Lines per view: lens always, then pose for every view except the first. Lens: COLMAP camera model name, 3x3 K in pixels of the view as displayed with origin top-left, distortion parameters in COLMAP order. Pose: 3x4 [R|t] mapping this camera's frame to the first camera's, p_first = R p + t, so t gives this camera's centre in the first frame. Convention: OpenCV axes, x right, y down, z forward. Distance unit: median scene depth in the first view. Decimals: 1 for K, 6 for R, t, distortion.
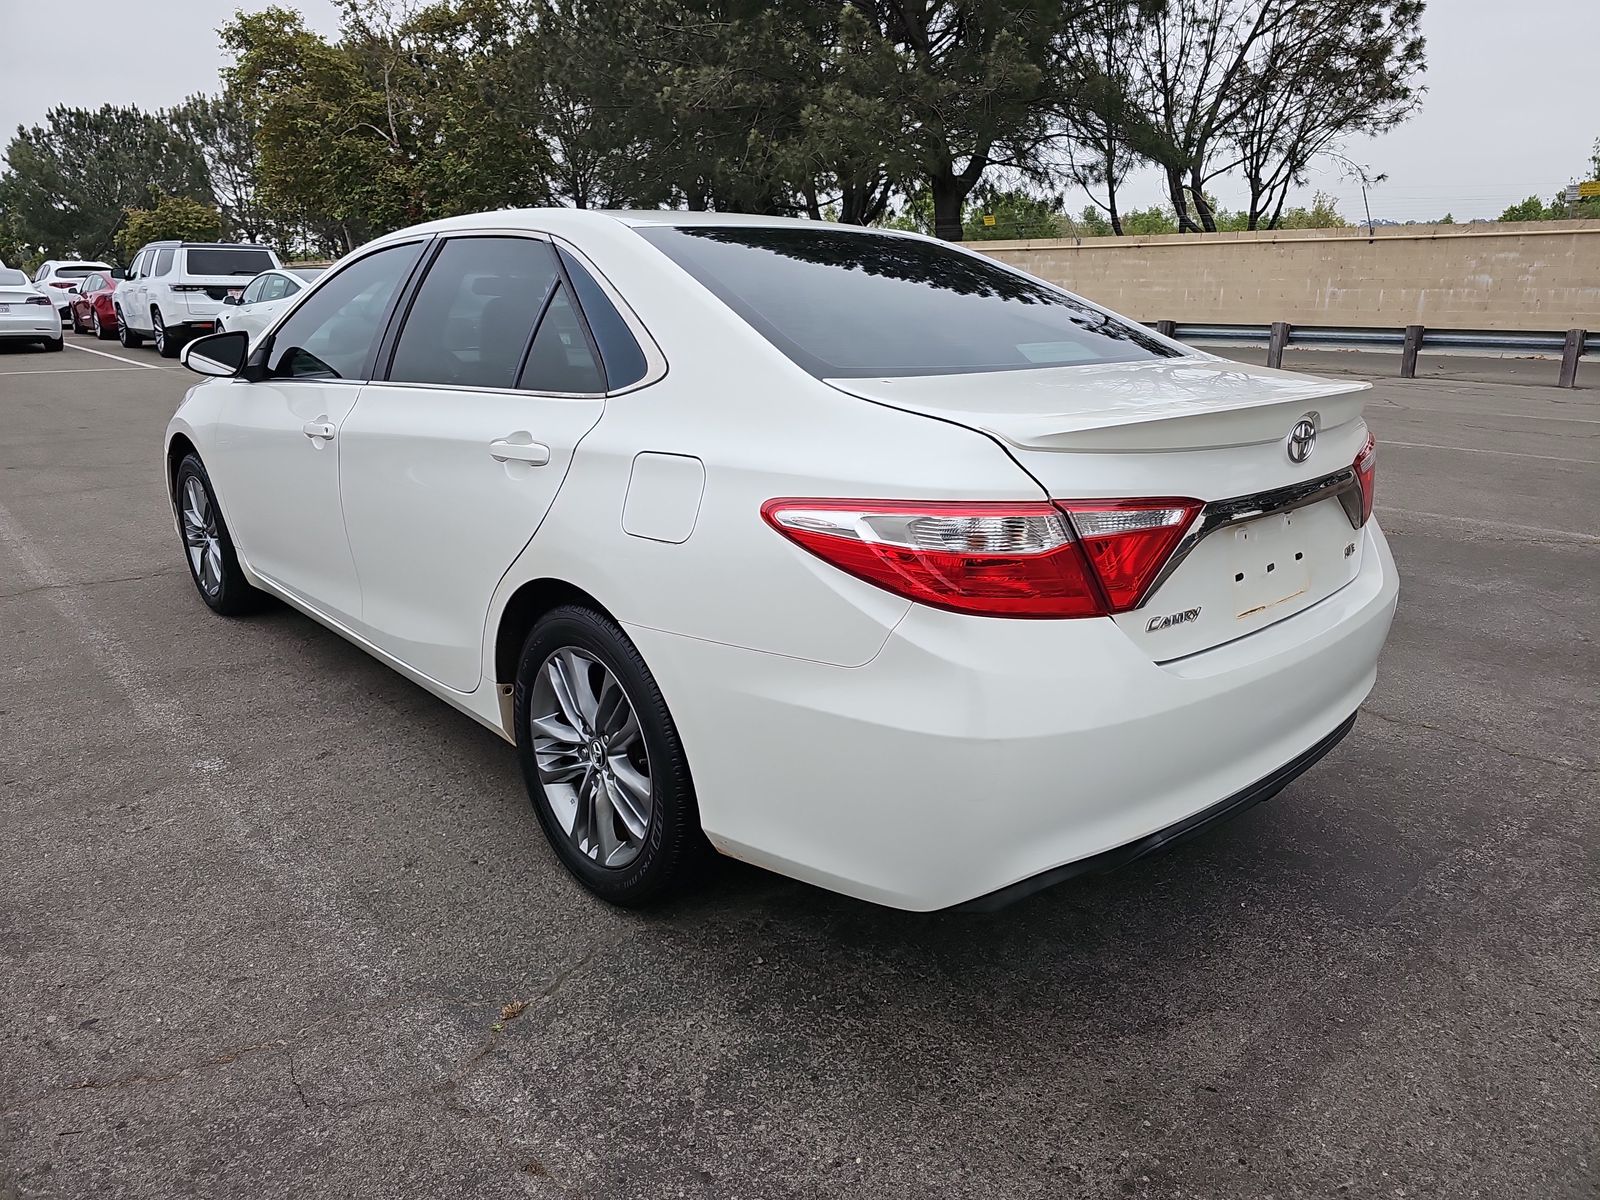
lens RADIAL K [[1060.1, 0, 789.4], [0, 1060.1, 589.6], [0, 0, 1]] dist [0.047029, -0.041578]
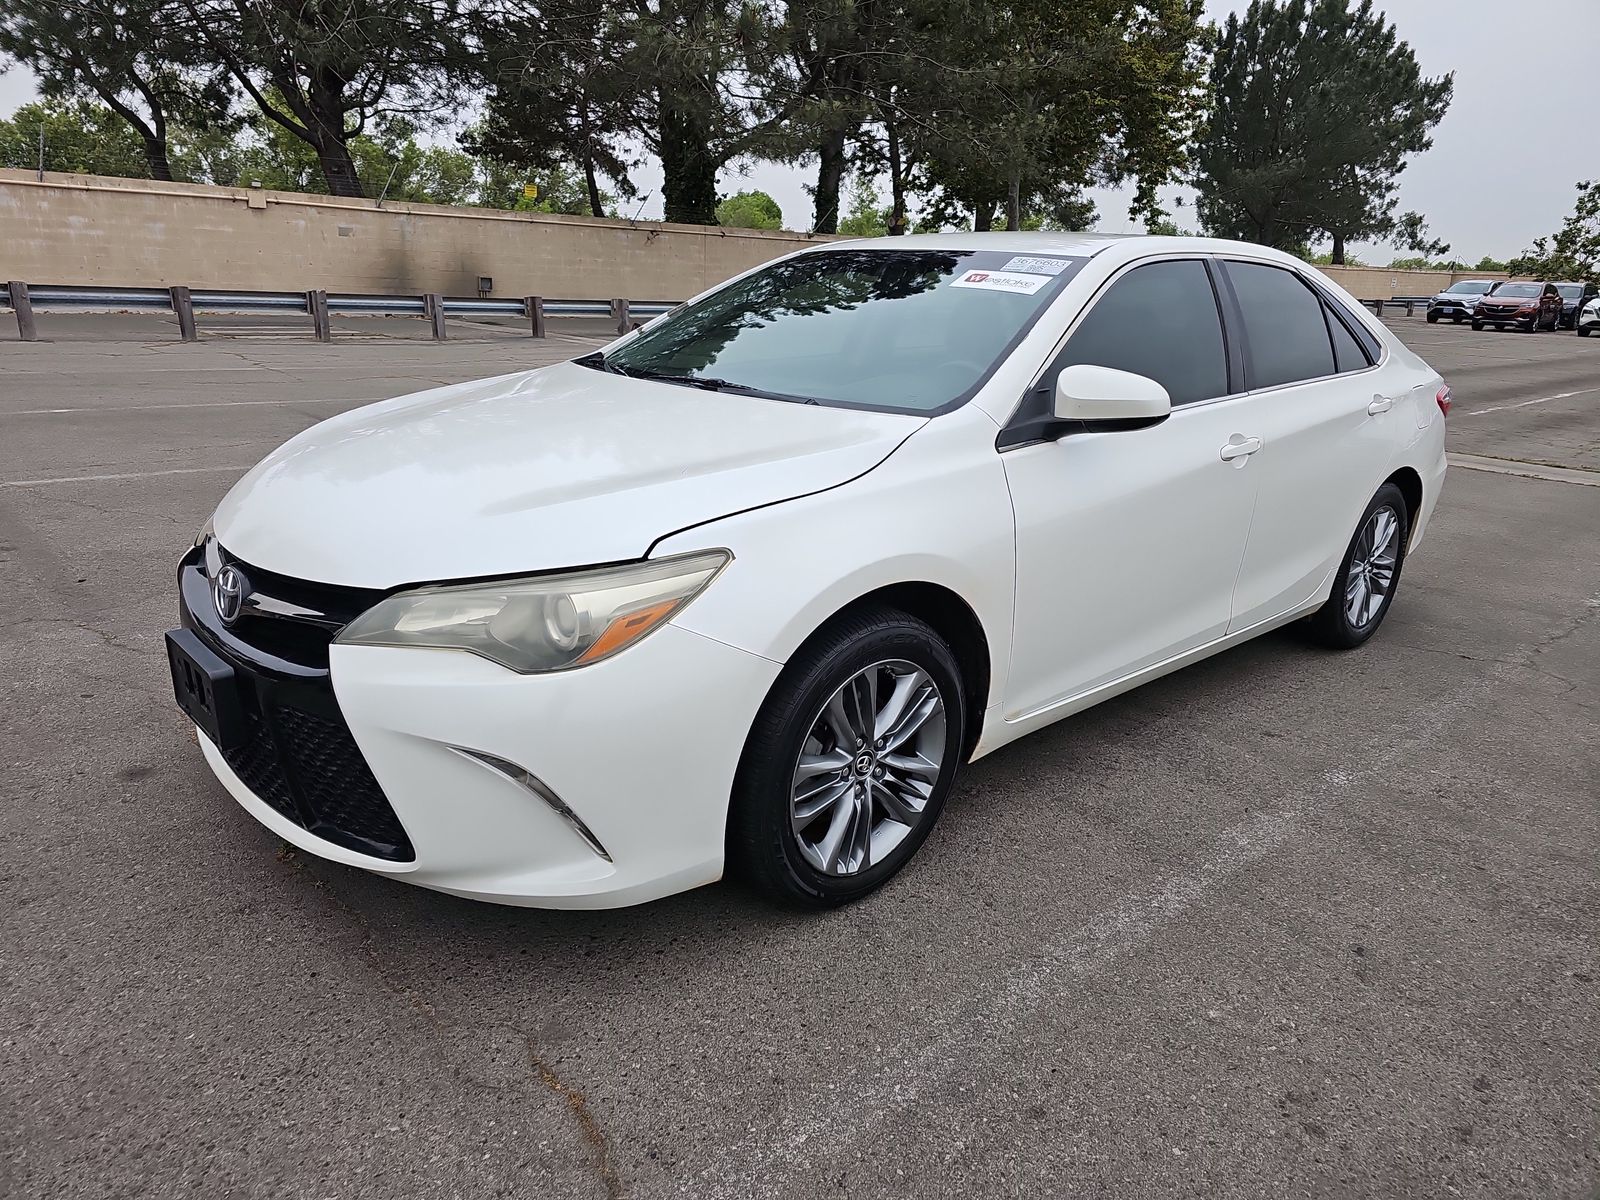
lens RADIAL K [[1060.1, 0, 798.7], [0, 1060.1, 609.9], [0, 0, 1]] dist [0.047029, -0.041578]
pose [[-0.014714, -0.302699, 0.952973, -1.311531], [0.230303, 0.926424, 0.297822, -0.368483], [-0.973008, 0.223855, 0.056081, 1.263358]]
